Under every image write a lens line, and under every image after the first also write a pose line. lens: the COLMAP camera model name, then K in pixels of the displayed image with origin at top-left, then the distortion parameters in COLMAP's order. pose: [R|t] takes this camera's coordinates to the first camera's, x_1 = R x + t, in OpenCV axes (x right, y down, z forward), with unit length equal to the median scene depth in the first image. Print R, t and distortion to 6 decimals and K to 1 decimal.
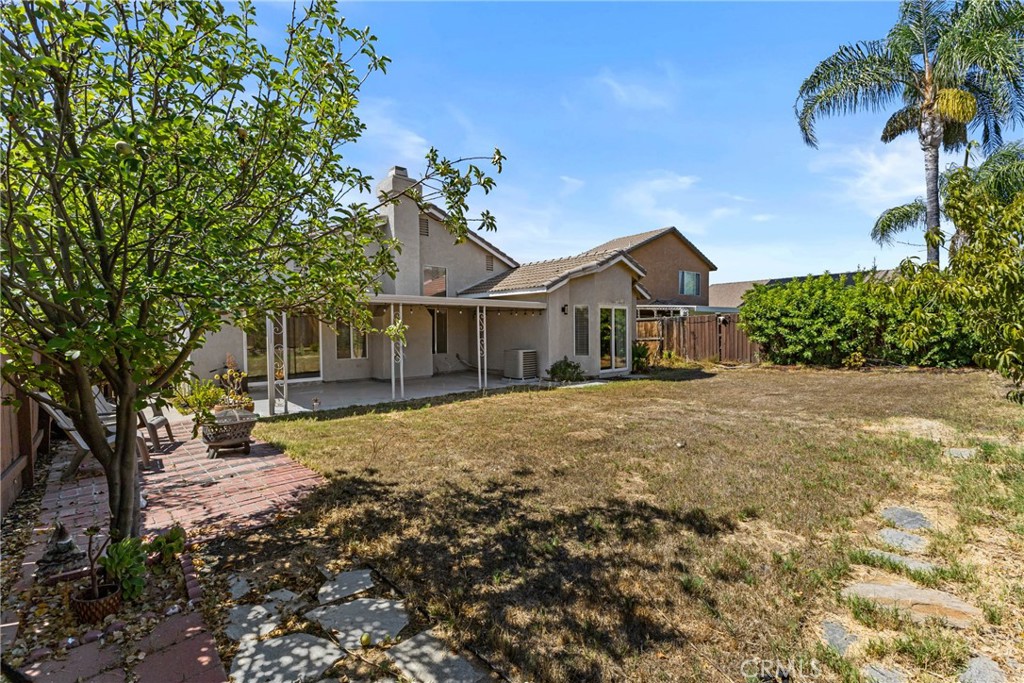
lens RADIAL K [[443.9, 0, 509.7], [0, 443.9, 339.6], [0, 0, 1]] dist [0.007956, -0.000069]
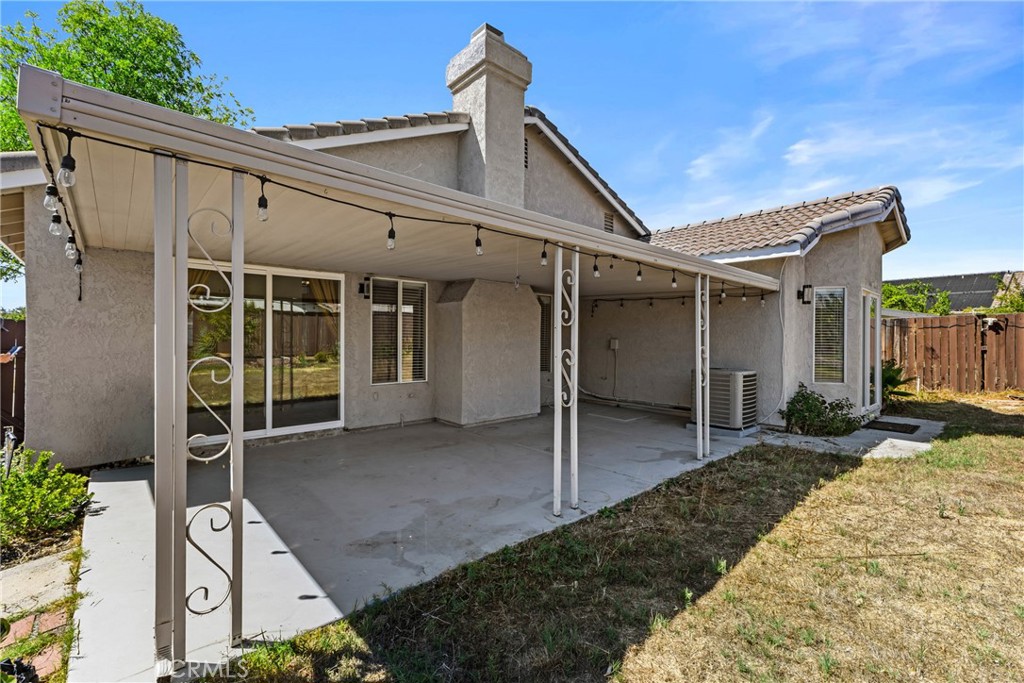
lens RADIAL K [[443.9, 0, 514.7], [0, 443.9, 342.3], [0, 0, 1]] dist [0.007956, -0.000069]
pose [[0.999816, 0.018464, 0.005284, -0.220896], [-0.018391, 0.999737, -0.013676, 0.002349], [-0.005536, 0.013576, 0.999893, 0.473446]]
